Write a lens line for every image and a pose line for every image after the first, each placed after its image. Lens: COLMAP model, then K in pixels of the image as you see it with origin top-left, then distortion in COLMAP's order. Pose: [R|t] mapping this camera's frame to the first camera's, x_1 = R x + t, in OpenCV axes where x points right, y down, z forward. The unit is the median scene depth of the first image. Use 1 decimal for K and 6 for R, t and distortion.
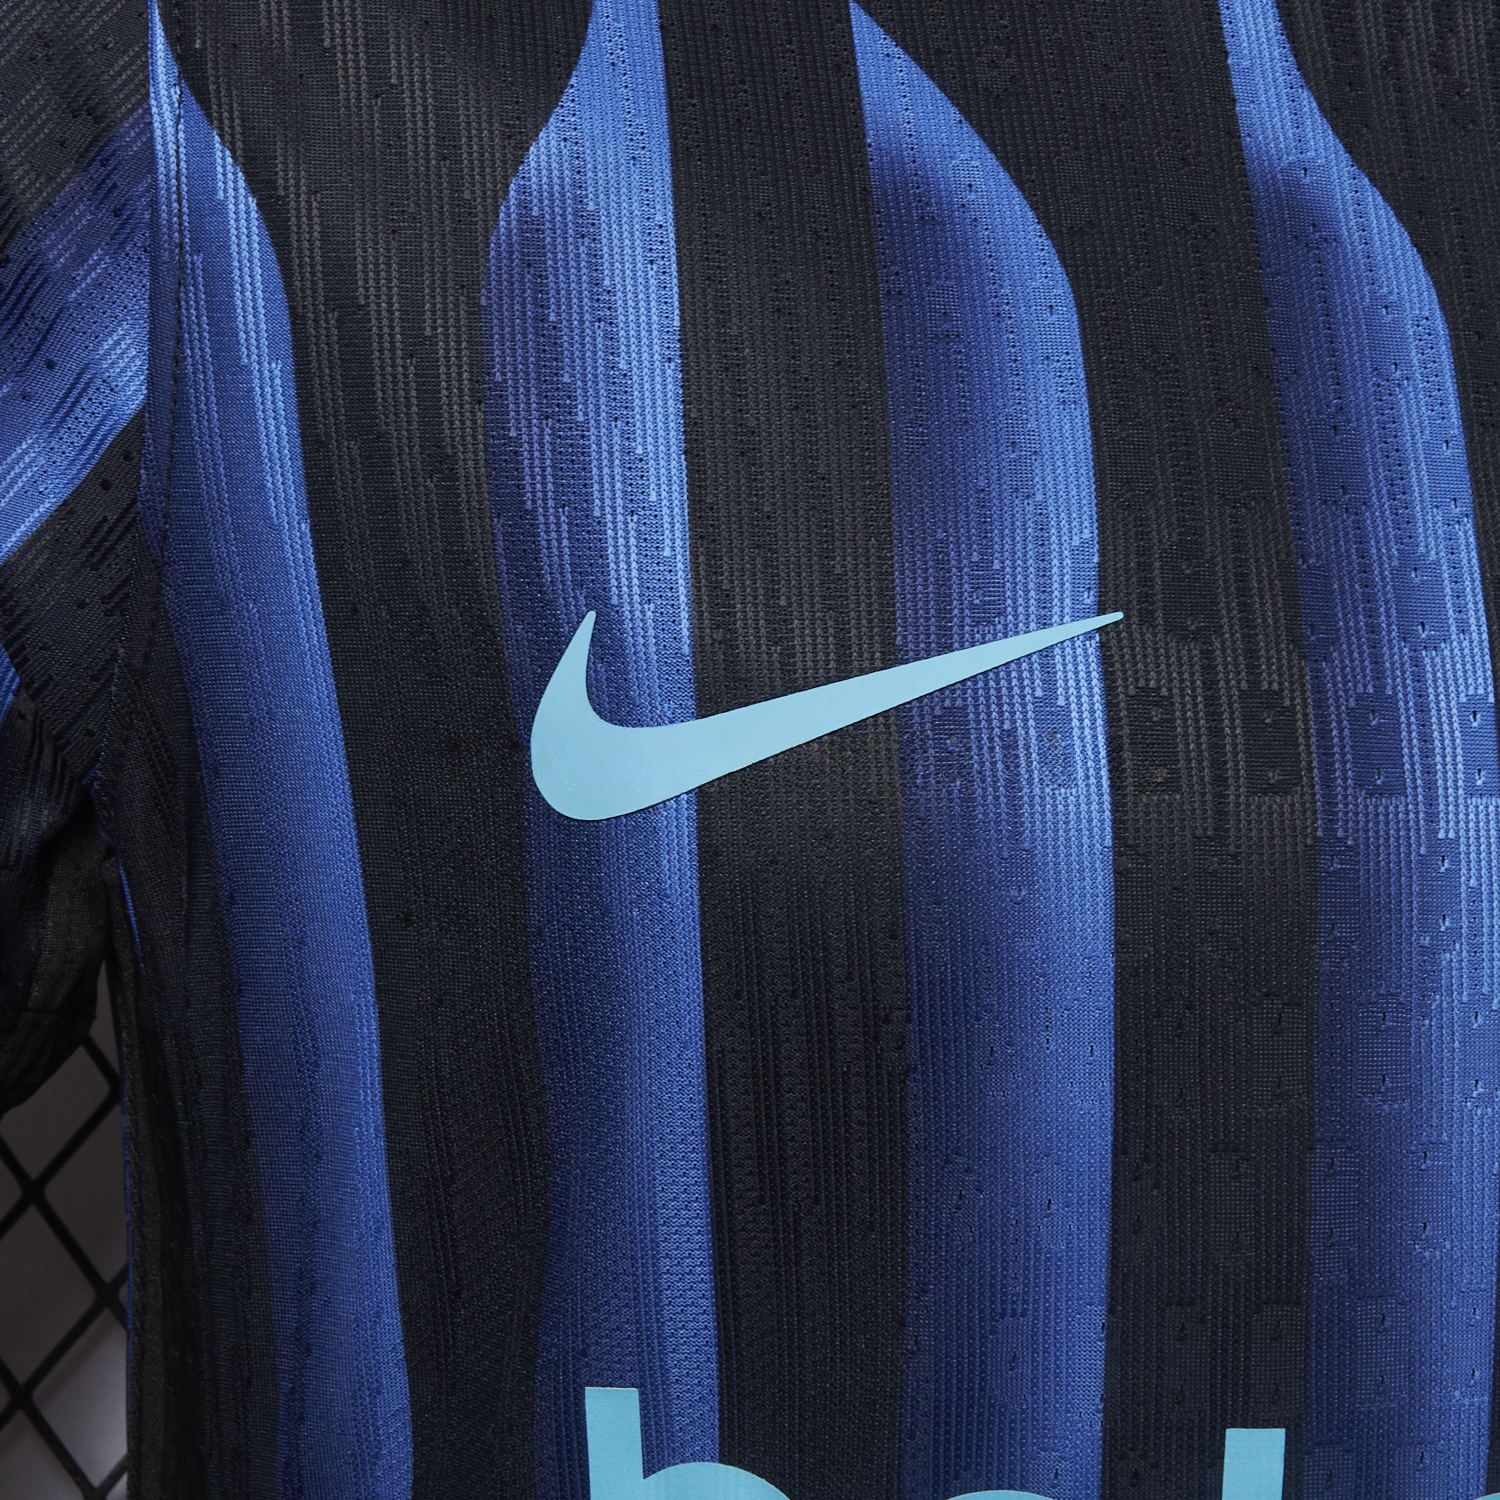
lens RADIAL K [[2844.3, 0, 750.0], [0, 2844.3, 750.0], [0, 0, 1]] dist [0.006984, -0.343559]
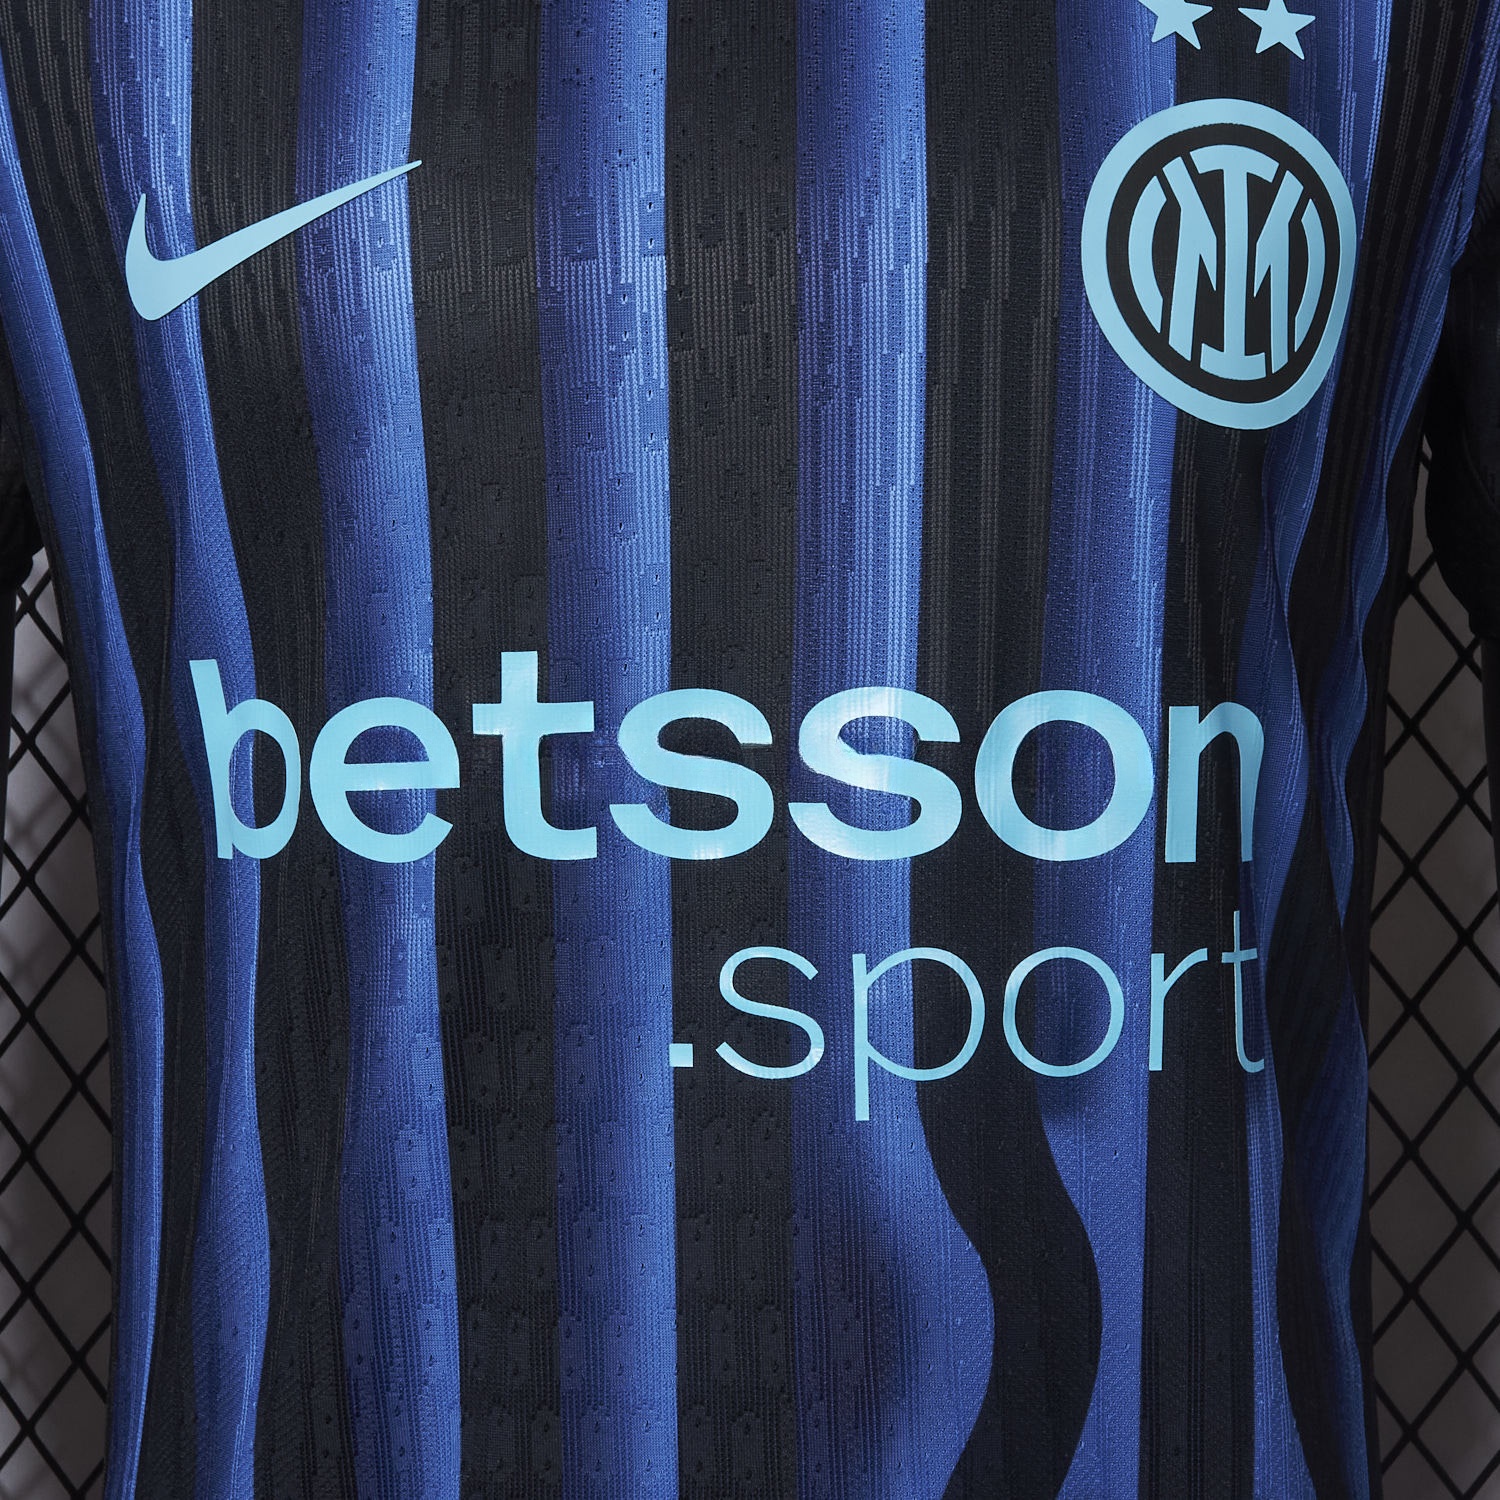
lens RADIAL K [[2844.3, 0, 750.0], [0, 2844.3, 750.0], [0, 0, 1]] dist [0.006984, -0.343559]
pose [[0.957881, -0.041602, -0.284137, 0.754806], [0.065440, 0.995040, 0.074920, 0.176749], [0.279611, -0.090358, 0.955852, -0.531635]]
